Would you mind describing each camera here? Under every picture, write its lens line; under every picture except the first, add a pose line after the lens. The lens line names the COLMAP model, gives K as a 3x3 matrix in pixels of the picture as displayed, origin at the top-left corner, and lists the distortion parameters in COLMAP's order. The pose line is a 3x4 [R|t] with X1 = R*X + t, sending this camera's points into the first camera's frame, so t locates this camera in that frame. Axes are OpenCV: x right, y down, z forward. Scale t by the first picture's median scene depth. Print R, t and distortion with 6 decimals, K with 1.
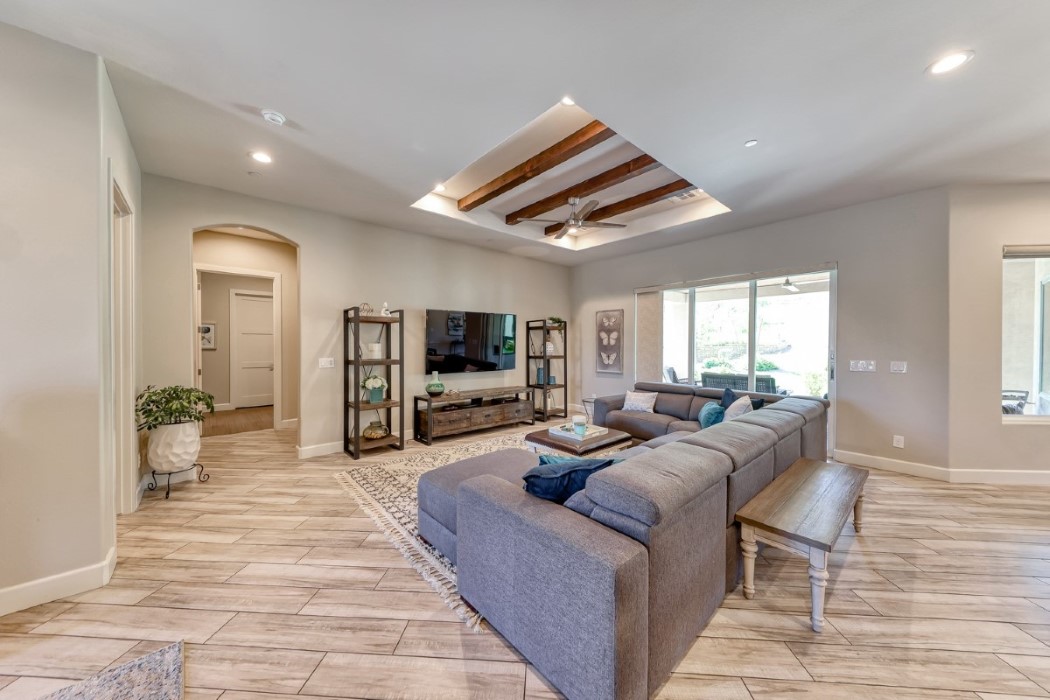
lens RADIAL K [[355.2, 0, 522.4], [0, 355.2, 348.9], [0, 0, 1]] dist [0.026706, -0.008752]
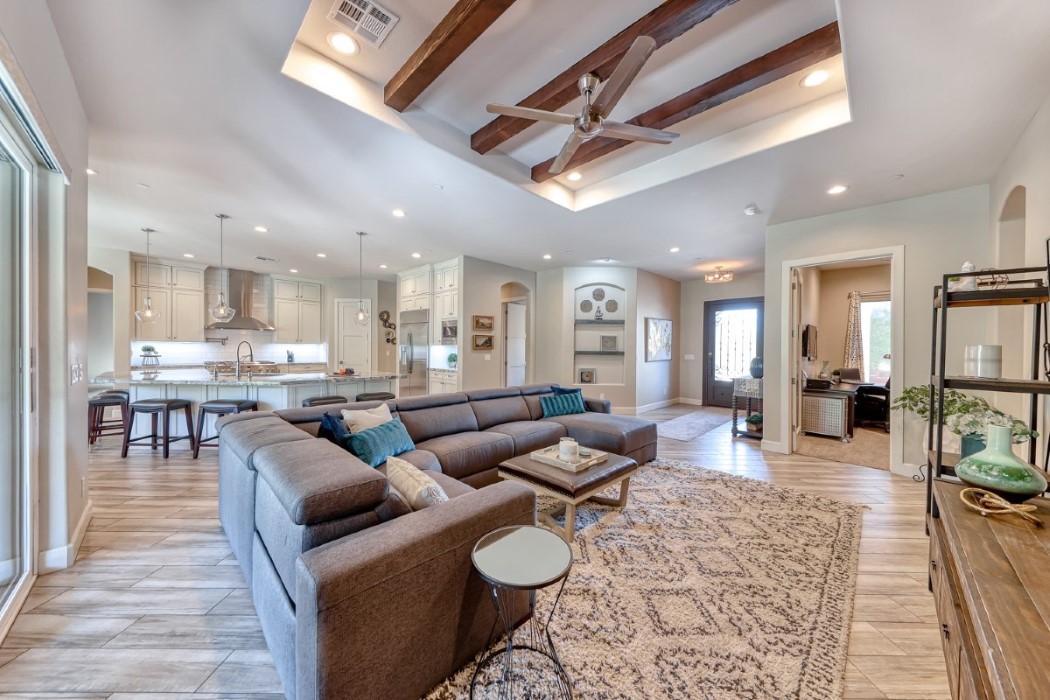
lens RADIAL K [[355.2, 0, 522.4], [0, 355.2, 348.9], [0, 0, 1]] dist [0.026706, -0.008752]
pose [[-0.997315, -0.013086, -0.072050, 0.233132], [-0.014420, 0.999733, 0.018028, -0.009402], [0.071795, 0.019019, -0.997238, 1.300796]]
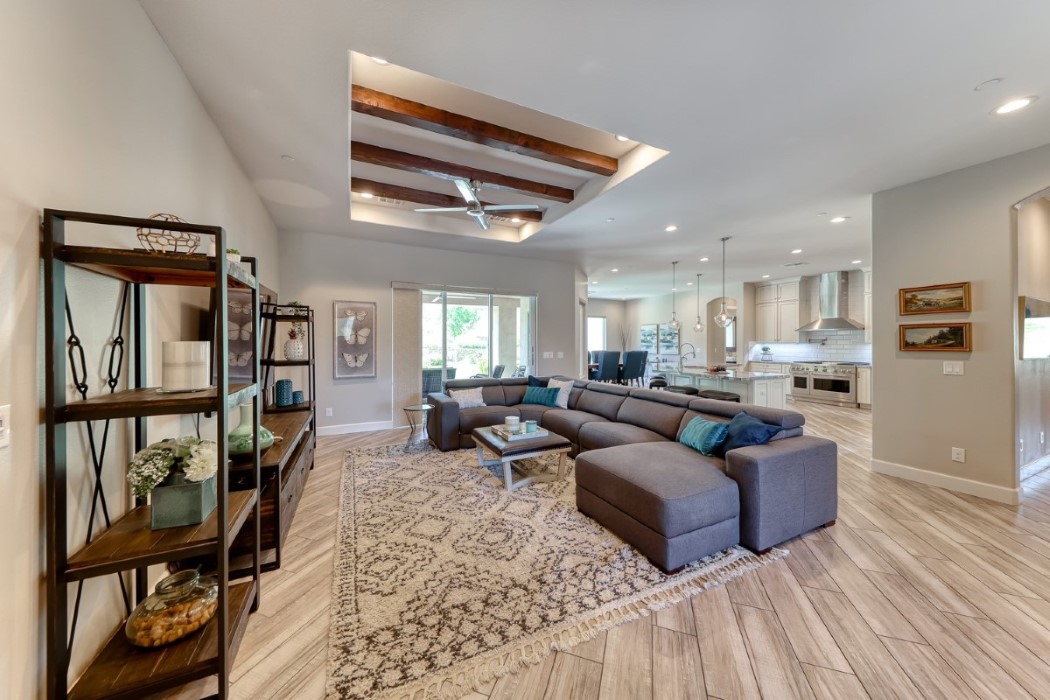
lens RADIAL K [[354.6, 0, 521.5], [0, 354.6, 344.0], [0, 0, 1]] dist [0.037370, -0.013916]
pose [[0.265655, -0.004737, 0.964056, -0.584673], [0.014209, 0.999899, 0.000998, -0.007833], [-0.963963, 0.013433, 0.265696, 0.543368]]
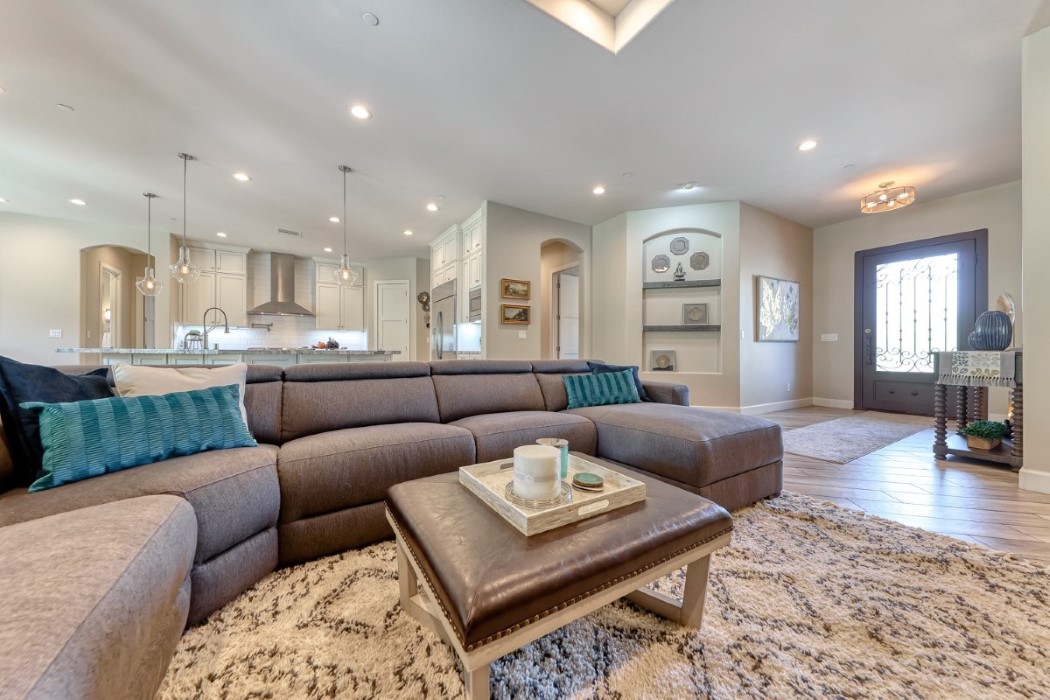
lens RADIAL K [[357.7, 0, 522.9], [0, 357.7, 349.5], [0, 0, 1]] dist [0.029808, -0.011314]
pose [[-0.985990, -0.005327, 0.166716, 0.092470], [-0.003762, 0.999946, 0.009700, 0.080785], [-0.166759, 0.008937, -0.985957, 0.977767]]
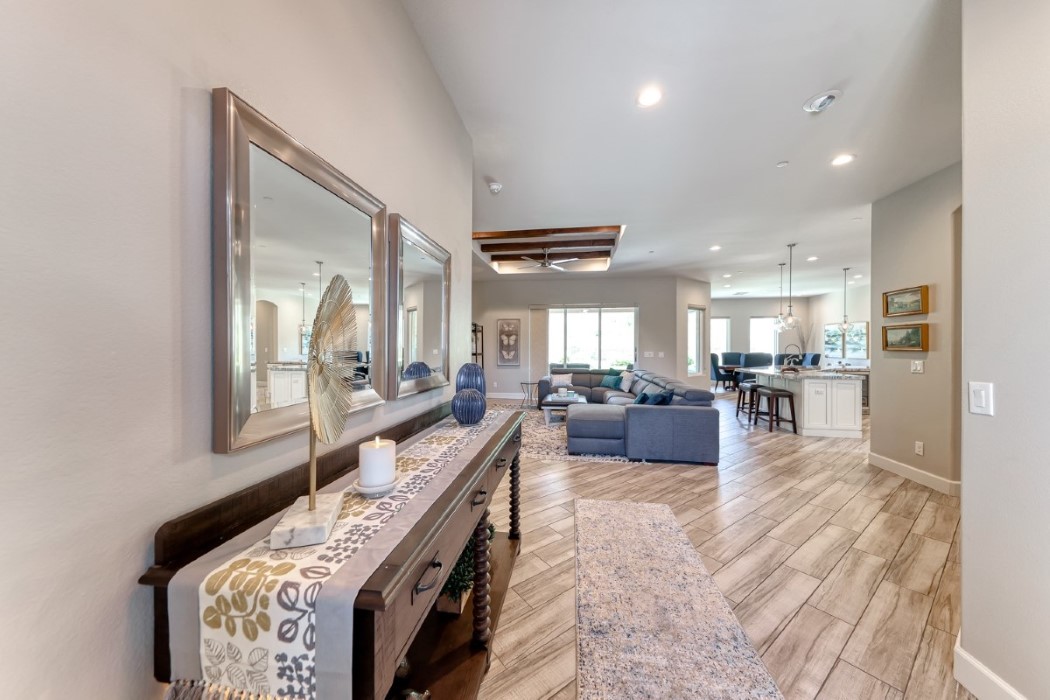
lens RADIAL K [[354.3, 0, 518.4], [0, 354.3, 348.5], [0, 0, 1]] dist [0.009997, -0.000001]
pose [[0.768954, -0.005381, 0.639282, -0.774069], [0.008533, 0.999962, -0.001848, 0.007447], [-0.639248, 0.006876, 0.768970, -0.081444]]
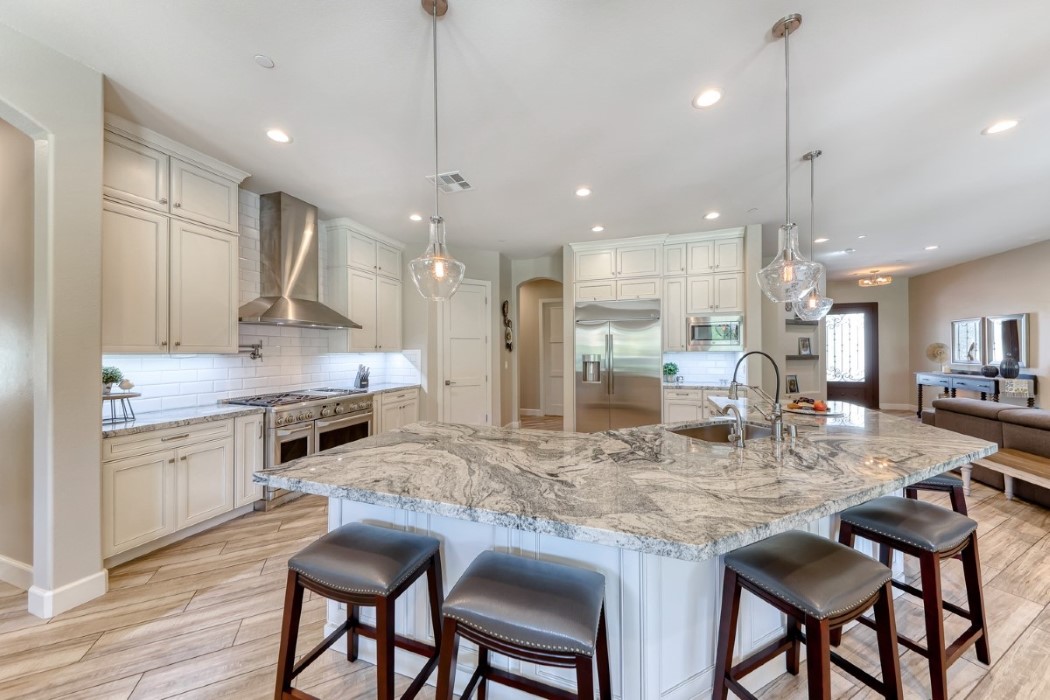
lens RADIAL K [[355.2, 0, 522.4], [0, 355.2, 348.9], [0, 0, 1]] dist [0.026706, -0.008752]
pose [[-0.867531, -0.001049, -0.497382, 1.320527], [-0.003664, 0.999984, 0.004281, -0.004238], [0.497370, 0.005537, -0.867521, 0.511212]]
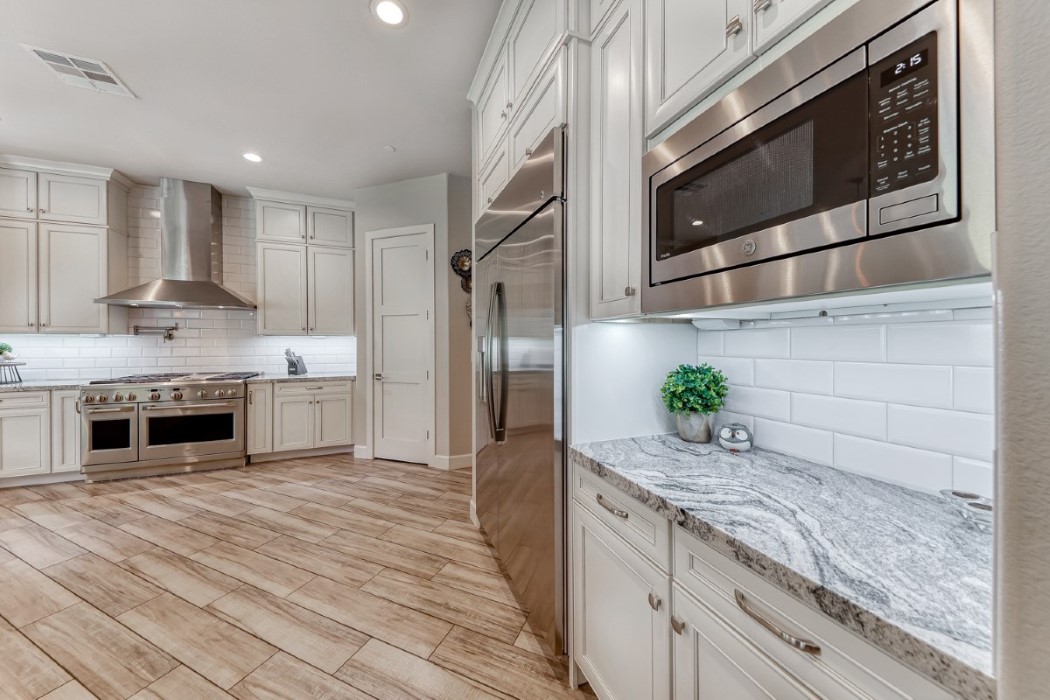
lens RADIAL K [[356.4, 0, 522.9], [0, 356.4, 343.3], [0, 0, 1]] dist [0.020235, -0.006558]
pose [[-0.943690, -0.002516, 0.330820, 0.446159], [0.002295, 0.999897, 0.014151, 0.018538], [-0.330822, 0.014114, -0.943588, 0.114622]]
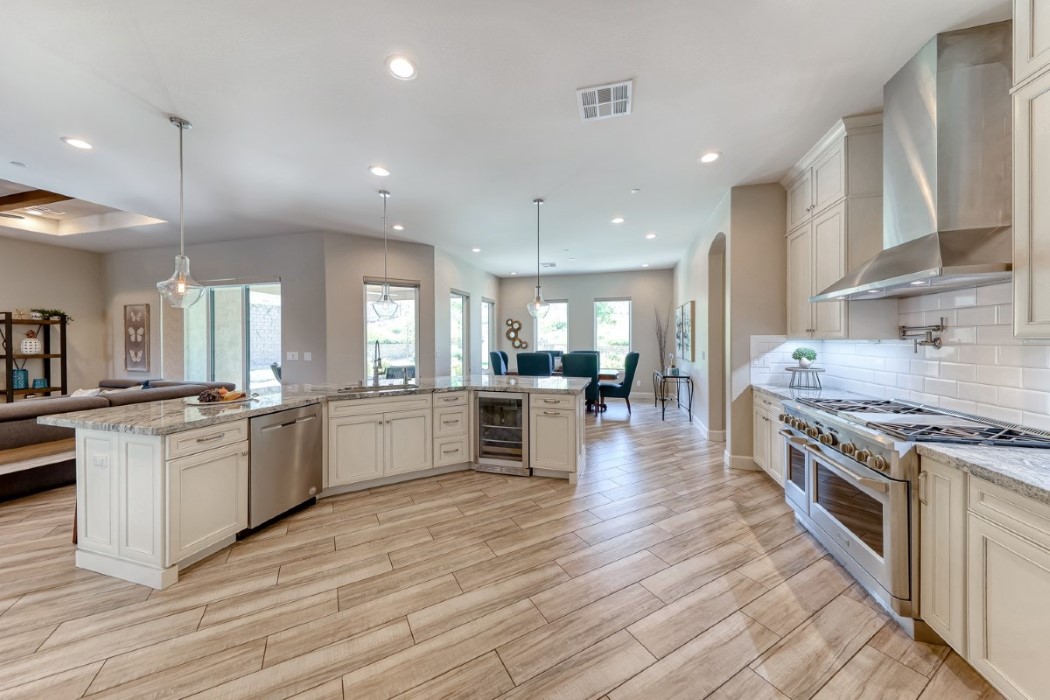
lens RADIAL K [[356.4, 0, 522.9], [0, 356.4, 343.3], [0, 0, 1]] dist [0.020235, -0.006558]
pose [[0.837606, -0.009739, 0.546188, 0.754151], [0.012131, 0.999926, -0.000774, 0.009041], [-0.546141, 0.007274, 0.837662, -0.467479]]
